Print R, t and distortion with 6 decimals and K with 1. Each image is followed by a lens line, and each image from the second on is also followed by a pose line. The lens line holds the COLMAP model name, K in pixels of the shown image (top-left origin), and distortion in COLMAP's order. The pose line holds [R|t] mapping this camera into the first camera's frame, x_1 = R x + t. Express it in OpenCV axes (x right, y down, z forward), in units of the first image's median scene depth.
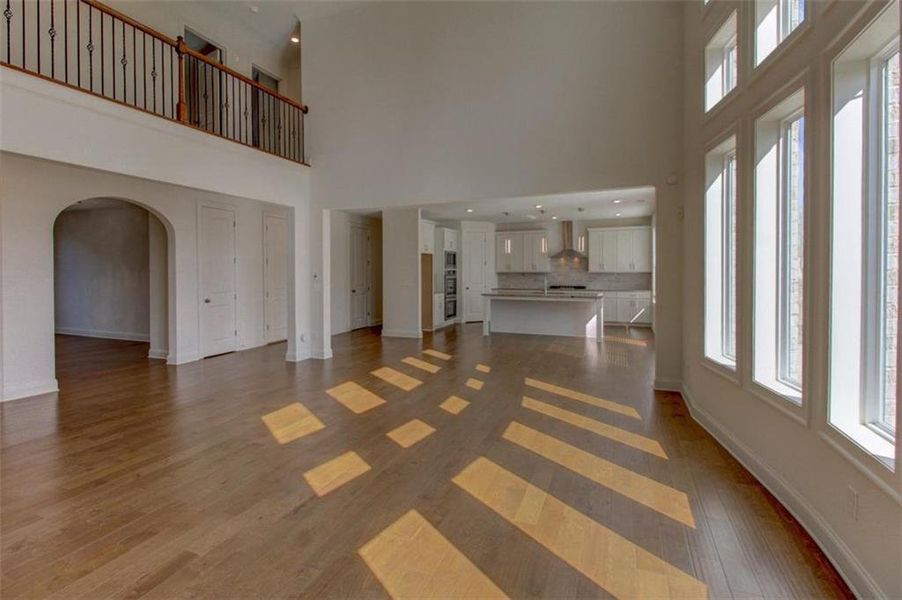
lens RADIAL K [[414.0, 0, 467.4], [0, 414.0, 262.1], [0, 0, 1]] dist [0.002028, 0.000307]
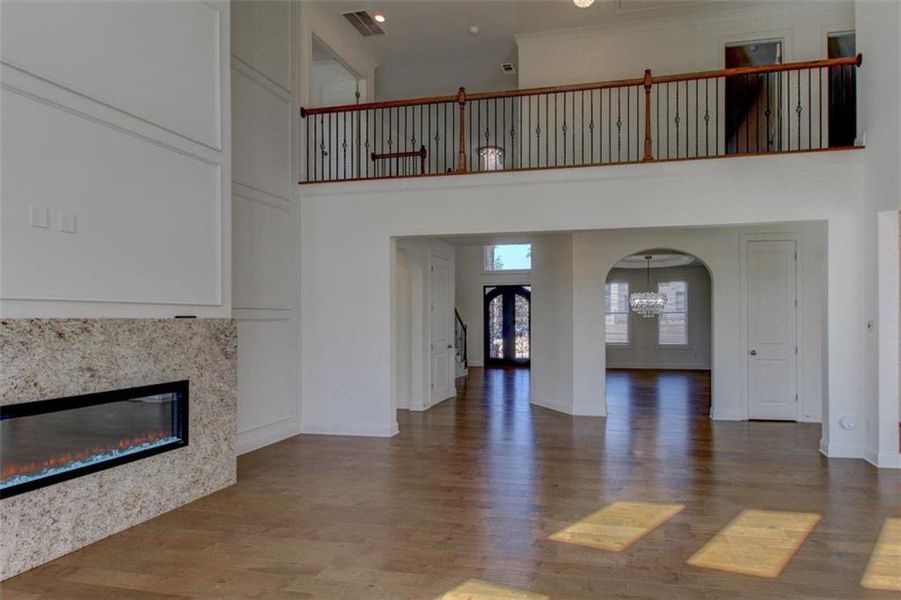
lens RADIAL K [[414.5, 0, 440.1], [0, 414.5, 310.9], [0, 0, 1]] dist [0.001402, 0.000462]
pose [[0.181373, -0.015404, -0.983294, 0.116843], [0.016697, 0.999781, -0.012583, 0.009916], [0.983273, -0.014136, 0.181590, 0.279124]]
